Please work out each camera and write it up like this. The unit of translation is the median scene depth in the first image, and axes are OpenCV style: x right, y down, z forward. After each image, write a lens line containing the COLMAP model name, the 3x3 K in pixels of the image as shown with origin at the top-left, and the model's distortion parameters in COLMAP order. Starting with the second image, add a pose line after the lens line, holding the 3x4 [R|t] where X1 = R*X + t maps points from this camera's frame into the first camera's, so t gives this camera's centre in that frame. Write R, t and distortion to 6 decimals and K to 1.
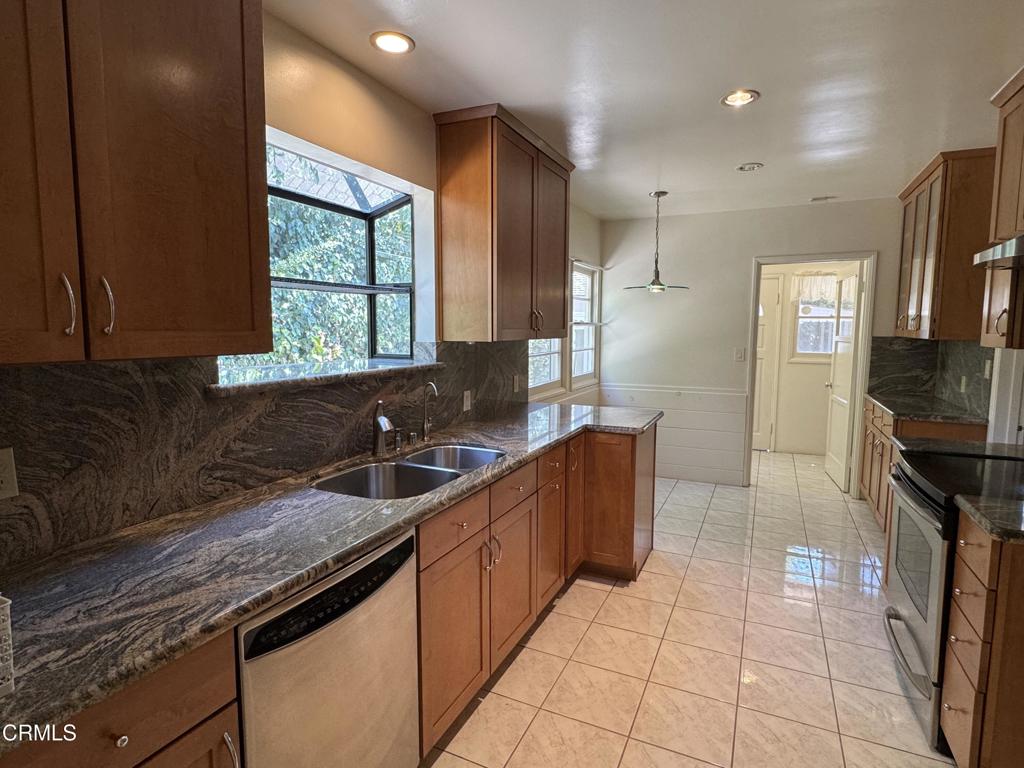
lens RADIAL K [[547.5, 0, 509.2], [0, 547.5, 385.9], [0, 0, 1]] dist [-0.002211, 0.002032]
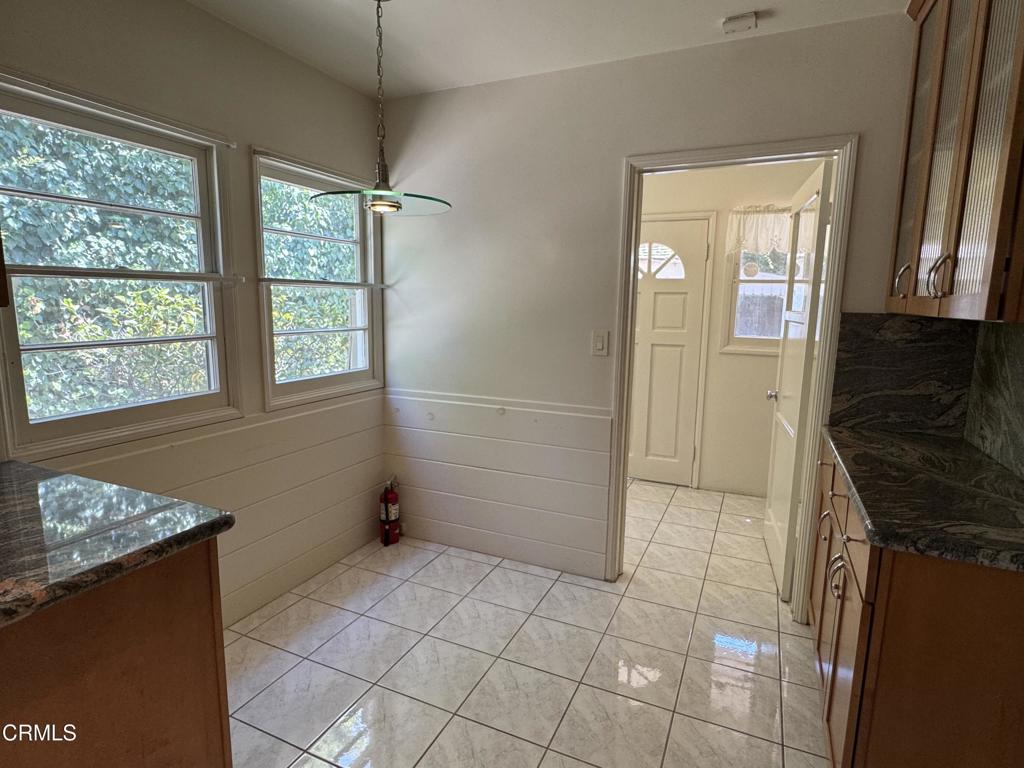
lens RADIAL K [[547.5, 0, 511.3], [0, 547.5, 388.1], [0, 0, 1]] dist [-0.002211, 0.002032]
pose [[0.999856, 0.009236, 0.014263, 0.344519], [-0.009961, 0.998614, 0.051684, -0.042812], [-0.013766, -0.051818, 0.998562, 0.487461]]
